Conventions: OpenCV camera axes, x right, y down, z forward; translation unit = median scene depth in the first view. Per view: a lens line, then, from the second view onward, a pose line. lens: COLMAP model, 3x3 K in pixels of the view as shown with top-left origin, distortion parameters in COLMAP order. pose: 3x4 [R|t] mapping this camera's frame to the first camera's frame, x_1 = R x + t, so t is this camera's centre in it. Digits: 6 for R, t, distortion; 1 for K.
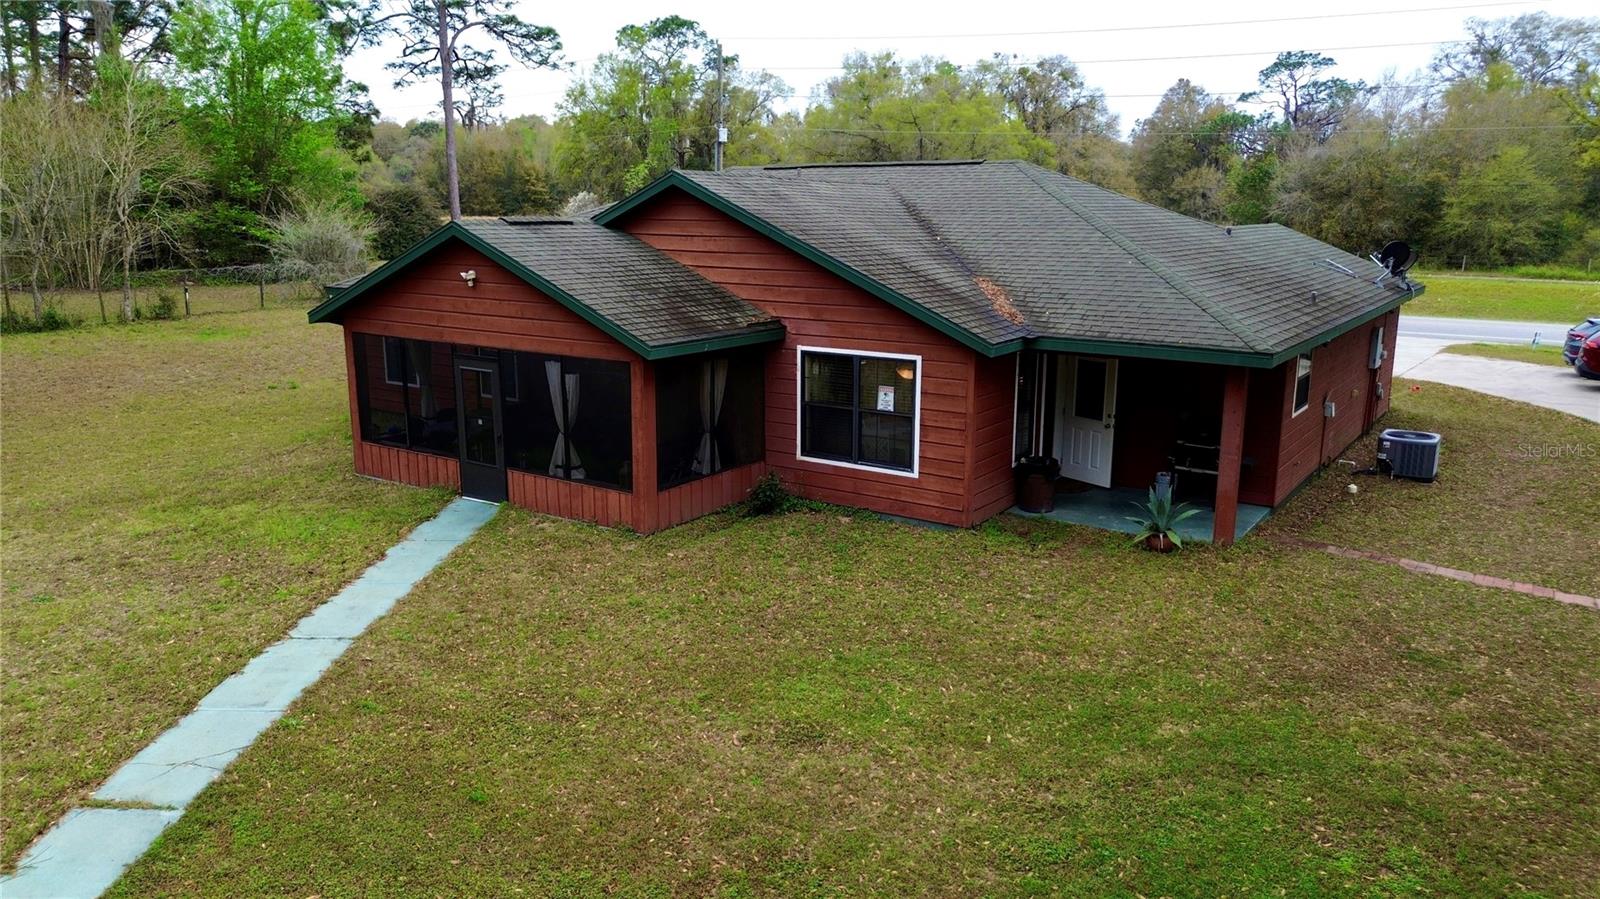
lens RADIAL K [[1137.1, 0, 805.6], [0, 1137.1, 451.8], [0, 0, 1]] dist [0.067589, -0.050828]
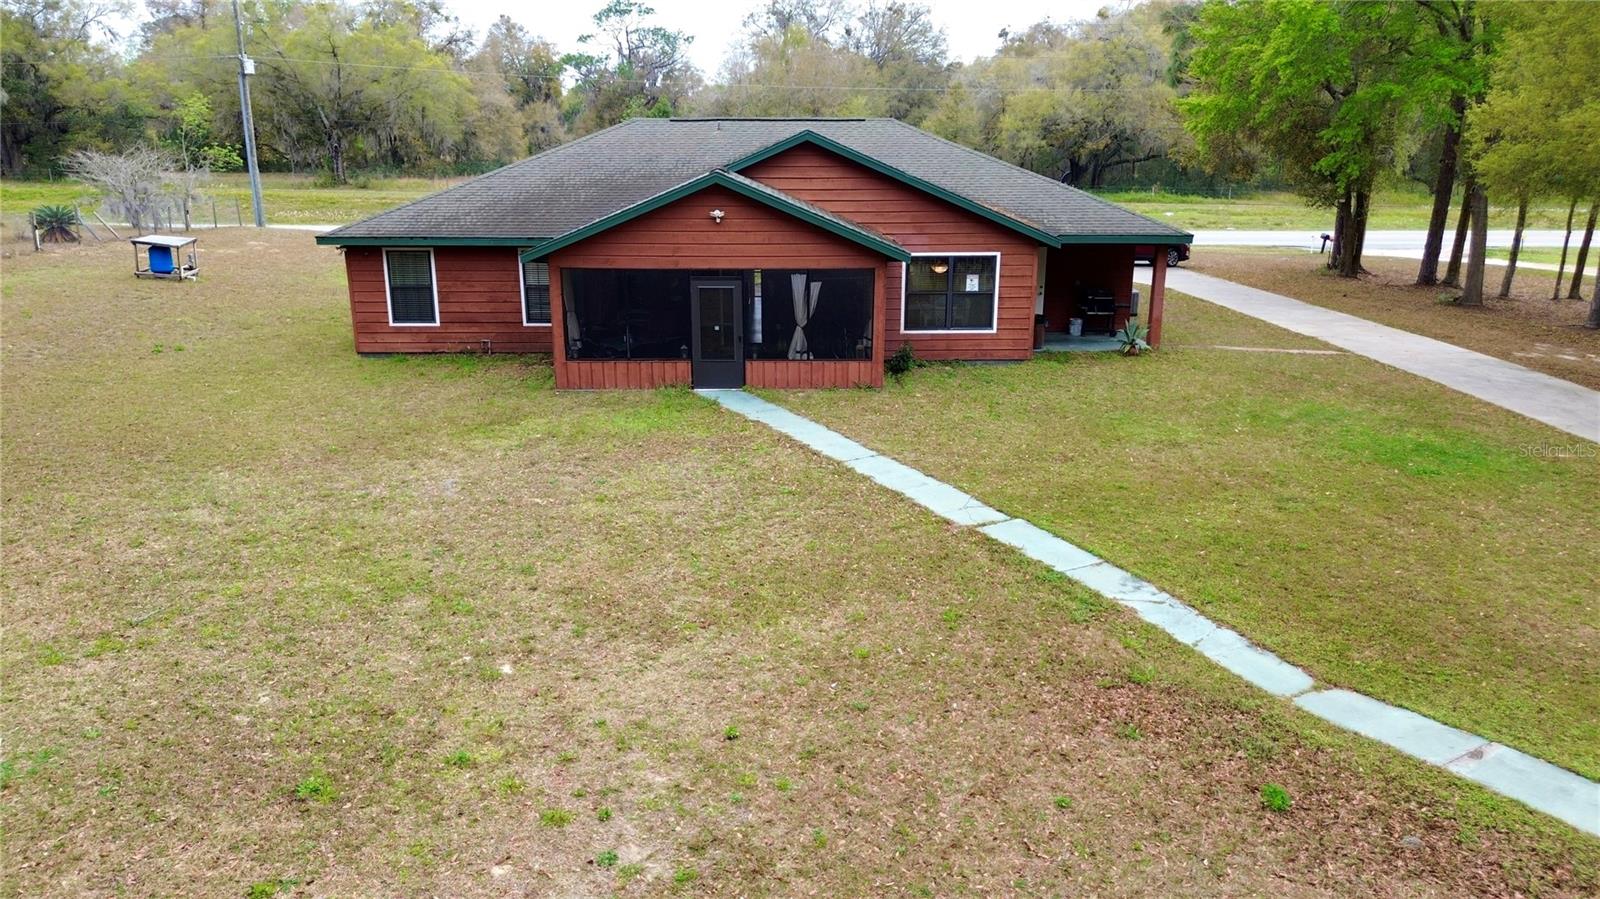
lens RADIAL K [[1123.8, 0, 810.1], [0, 1123.8, 477.6], [0, 0, 1]] dist [0.071023, -0.147087]
pose [[0.815290, -0.171241, 0.553153, -0.972149], [0.126177, 0.984855, 0.118913, 0.002692], [-0.565138, -0.027153, 0.824549, -0.129567]]
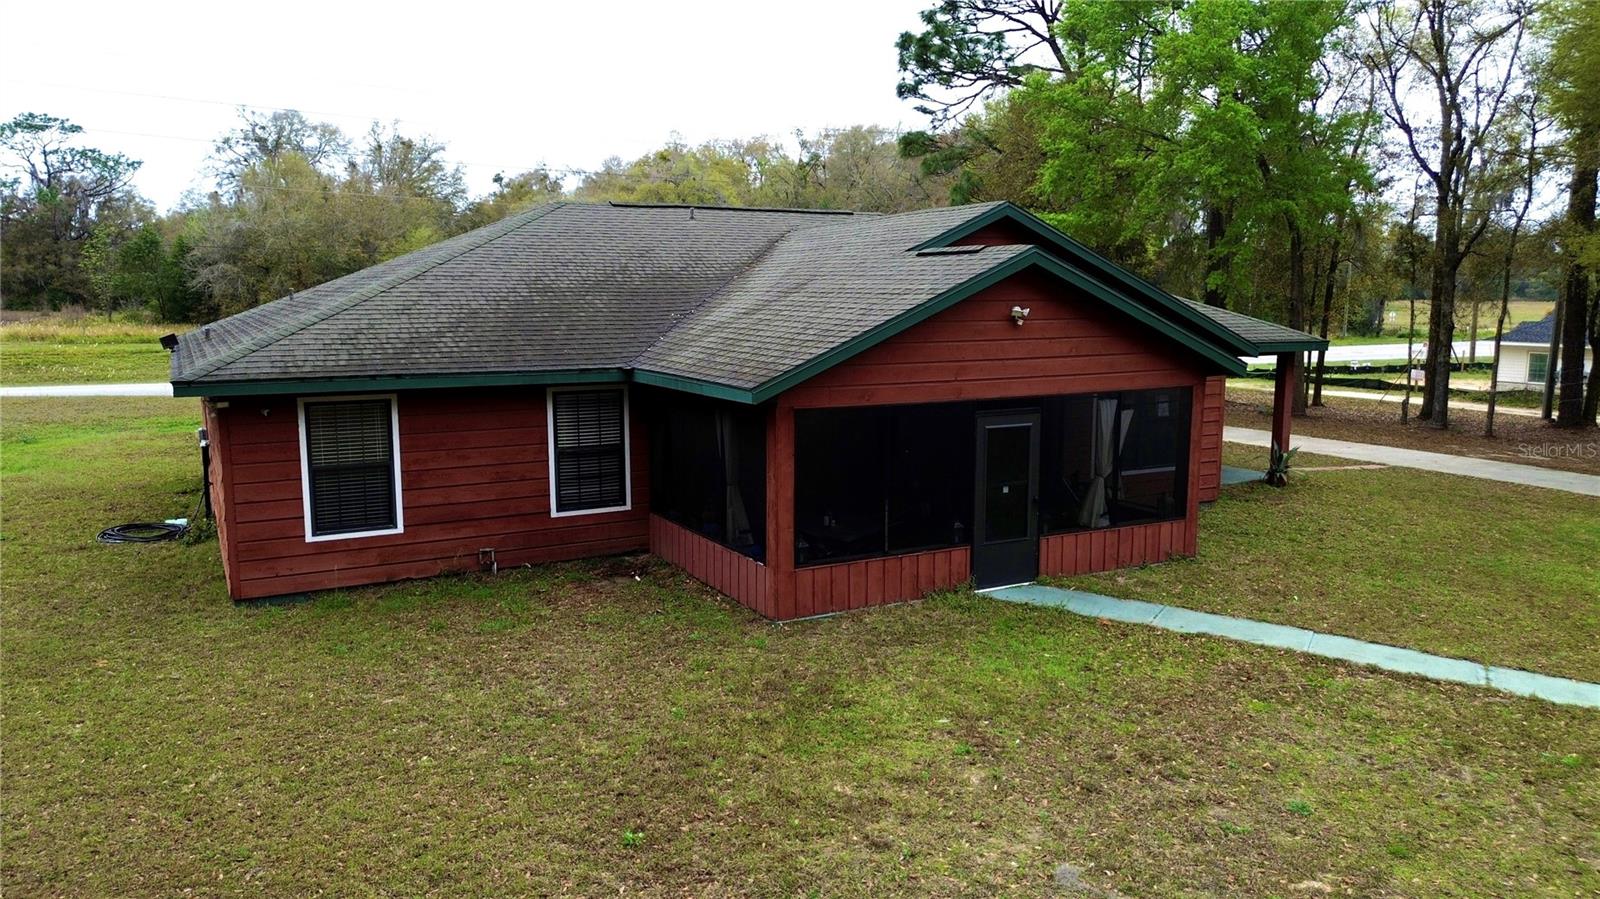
lens RADIAL K [[1137.1, 0, 805.6], [0, 1137.1, 451.8], [0, 0, 1]] dist [0.067589, -0.050828]
pose [[0.463180, -0.132442, 0.876313, -1.103677], [0.192749, 0.980157, 0.046258, -0.123055], [-0.865051, 0.147482, 0.479517, 0.754158]]
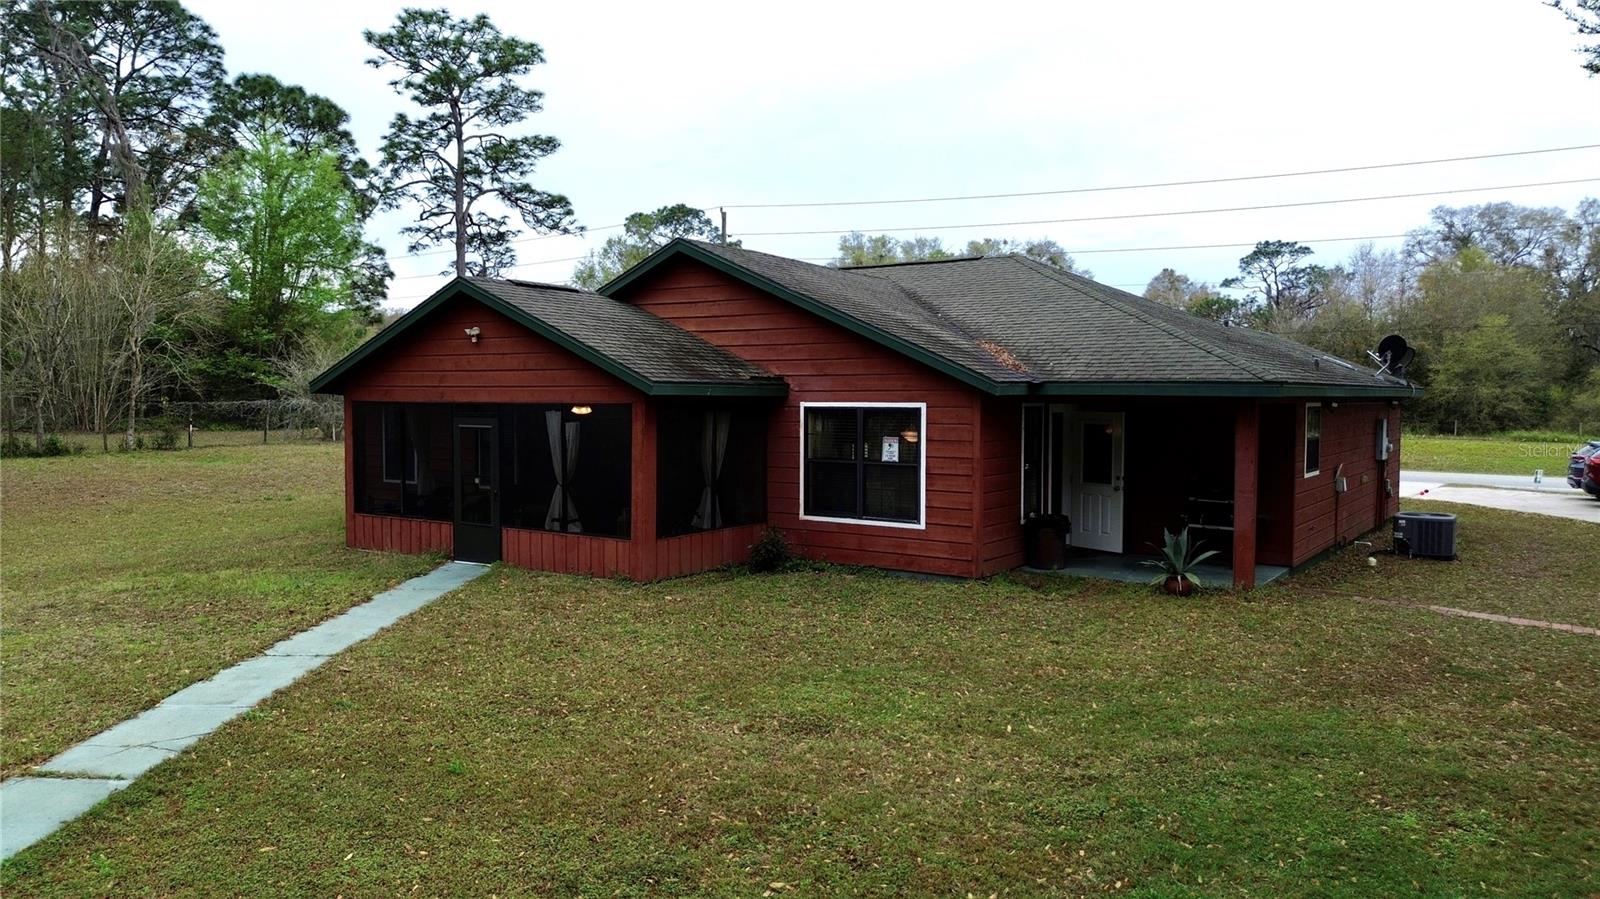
lens RADIAL K [[1137.1, 0, 805.6], [0, 1137.1, 451.8], [0, 0, 1]] dist [0.067589, -0.050828]
pose [[1.000000, -0.000506, 0.000673, -0.003506], [0.000610, 0.986410, -0.164302, 0.114665], [-0.000581, 0.164302, 0.986410, 0.029841]]
